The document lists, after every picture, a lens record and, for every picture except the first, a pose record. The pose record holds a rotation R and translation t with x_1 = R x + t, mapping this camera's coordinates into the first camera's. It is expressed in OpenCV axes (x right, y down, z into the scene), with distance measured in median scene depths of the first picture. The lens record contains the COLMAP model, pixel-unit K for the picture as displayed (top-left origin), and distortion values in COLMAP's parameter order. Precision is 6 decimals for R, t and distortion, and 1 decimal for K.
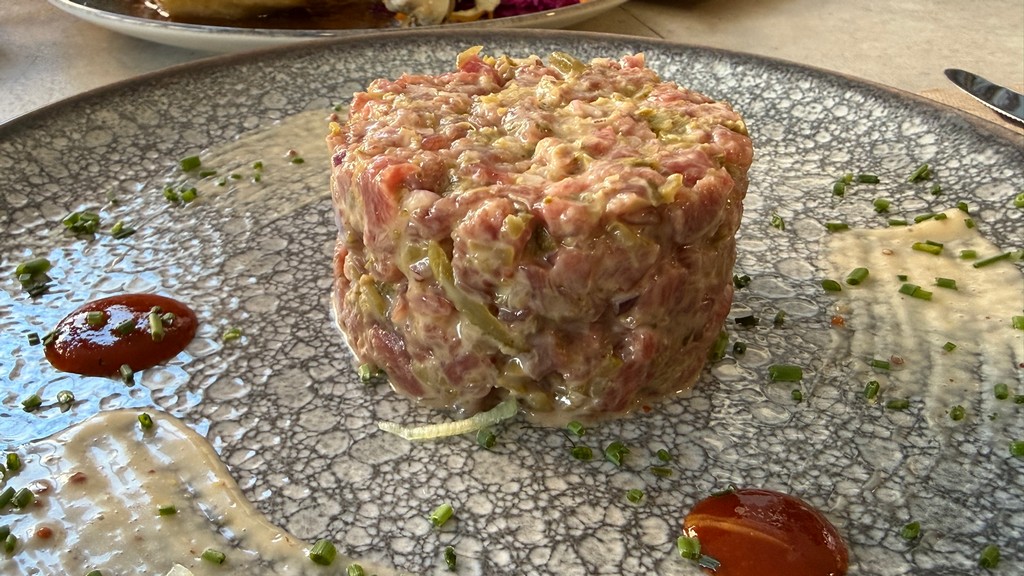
lens RADIAL K [[957.3, 0, 512.0], [0, 957.3, 288.0], [0, 0, 1]] dist [0.010284, -0.006598]
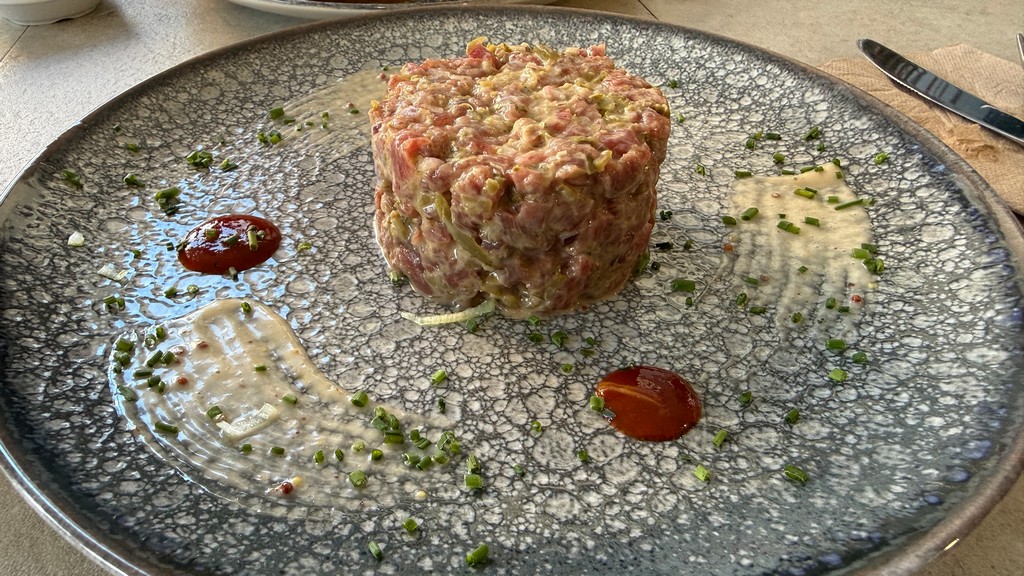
lens RADIAL K [[733.9, 0, 512.0], [0, 733.9, 288.0], [0, 0, 1]] dist [0.006741, 0.003582]
pose [[0.999254, 0.032624, -0.020671, 0.052526], [-0.029498, 0.990159, 0.136801, -0.055703], [0.024931, -0.136089, 0.990383, -0.115850]]
